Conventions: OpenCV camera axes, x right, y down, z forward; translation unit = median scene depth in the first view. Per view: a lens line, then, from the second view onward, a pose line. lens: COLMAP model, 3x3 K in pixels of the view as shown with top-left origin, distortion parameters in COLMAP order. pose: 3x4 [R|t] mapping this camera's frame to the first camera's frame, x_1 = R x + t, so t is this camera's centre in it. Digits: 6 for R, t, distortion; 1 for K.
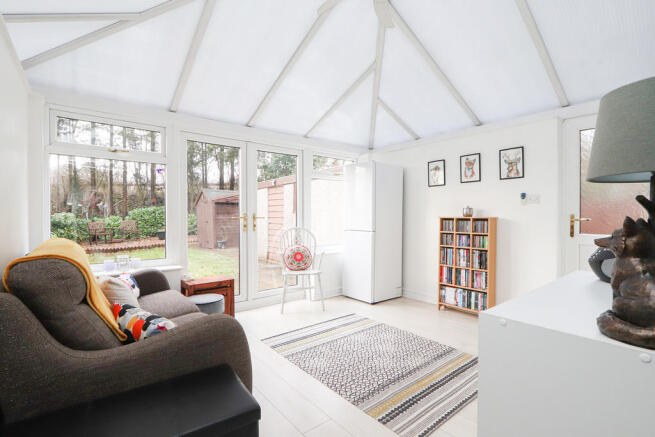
lens RADIAL K [[305.7, 0, 327.5], [0, 305.7, 218.5], [0, 0, 1]] dist [-0.003670, -0.000138]
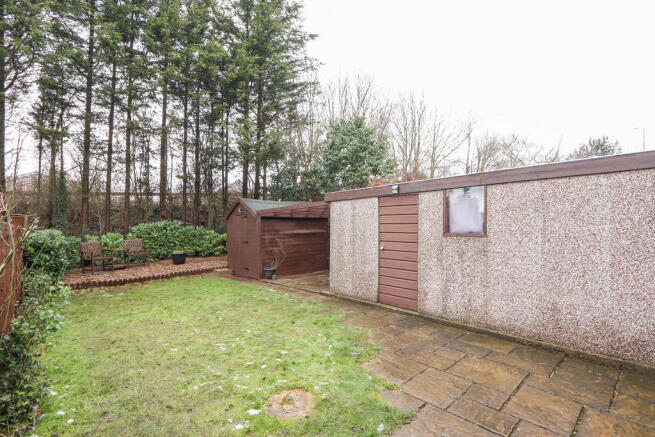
lens RADIAL K [[314.5, 0, 327.5], [0, 314.5, 218.5], [0, 0, 1]] dist [-0.001973, -0.000521]
pose [[0.998757, 0.000033, 0.049853, -0.329699], [0.001738, 0.999369, -0.035482, -0.026874], [-0.049822, 0.035524, 0.998126, 0.303368]]
